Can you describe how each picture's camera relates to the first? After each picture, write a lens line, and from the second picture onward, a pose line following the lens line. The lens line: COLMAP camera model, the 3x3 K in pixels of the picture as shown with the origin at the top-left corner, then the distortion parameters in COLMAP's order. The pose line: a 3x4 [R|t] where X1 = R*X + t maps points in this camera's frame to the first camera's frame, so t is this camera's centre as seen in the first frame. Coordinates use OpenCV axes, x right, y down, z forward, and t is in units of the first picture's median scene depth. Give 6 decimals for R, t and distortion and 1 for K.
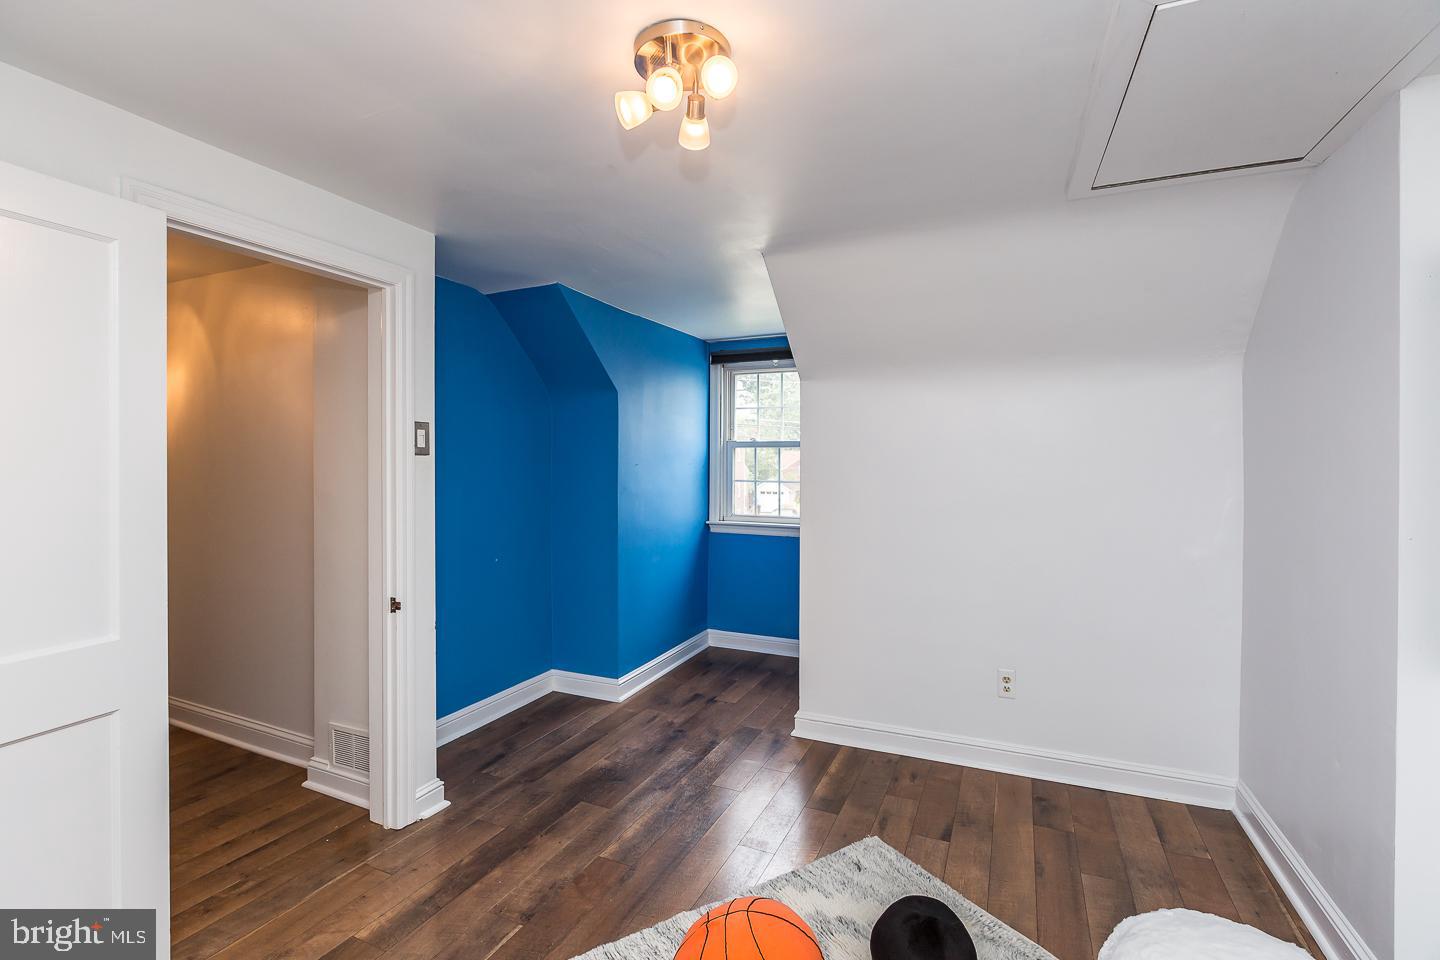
lens RADIAL K [[649.1, 0, 717.2], [0, 649.1, 472.8], [0, 0, 1]] dist [-0.000930, 0.000224]
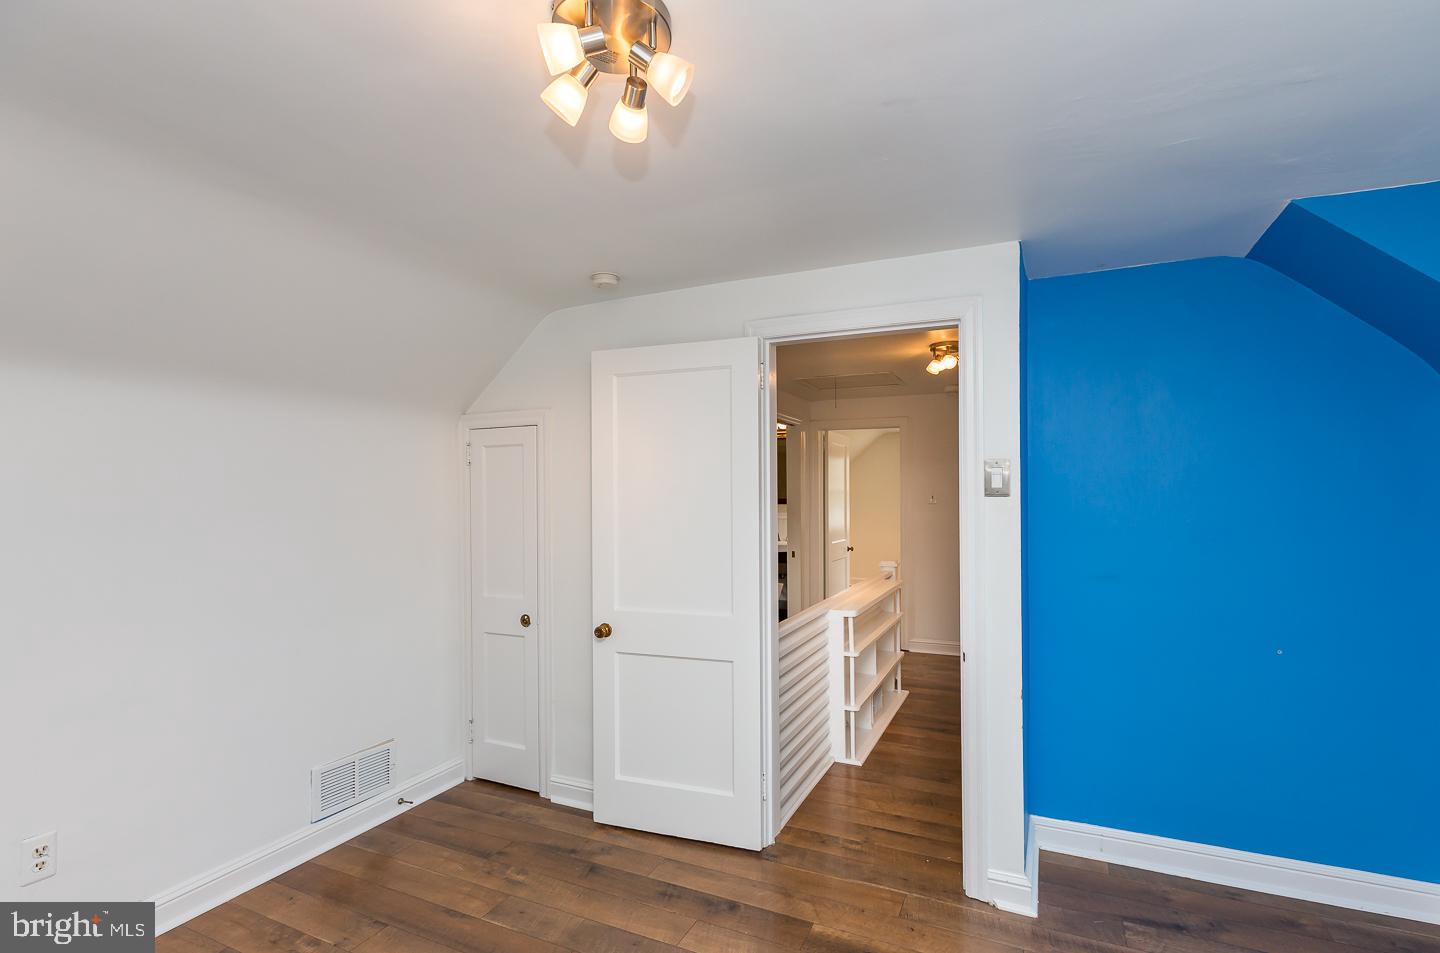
lens RADIAL K [[649.1, 0, 718.8], [0, 649.1, 486.4], [0, 0, 1]] dist [-0.000930, 0.000224]
pose [[0.021921, -0.010268, -0.999707, 0.424673], [-0.008750, 0.999907, -0.010462, -0.028527], [0.999721, 0.008977, 0.021829, 0.585730]]
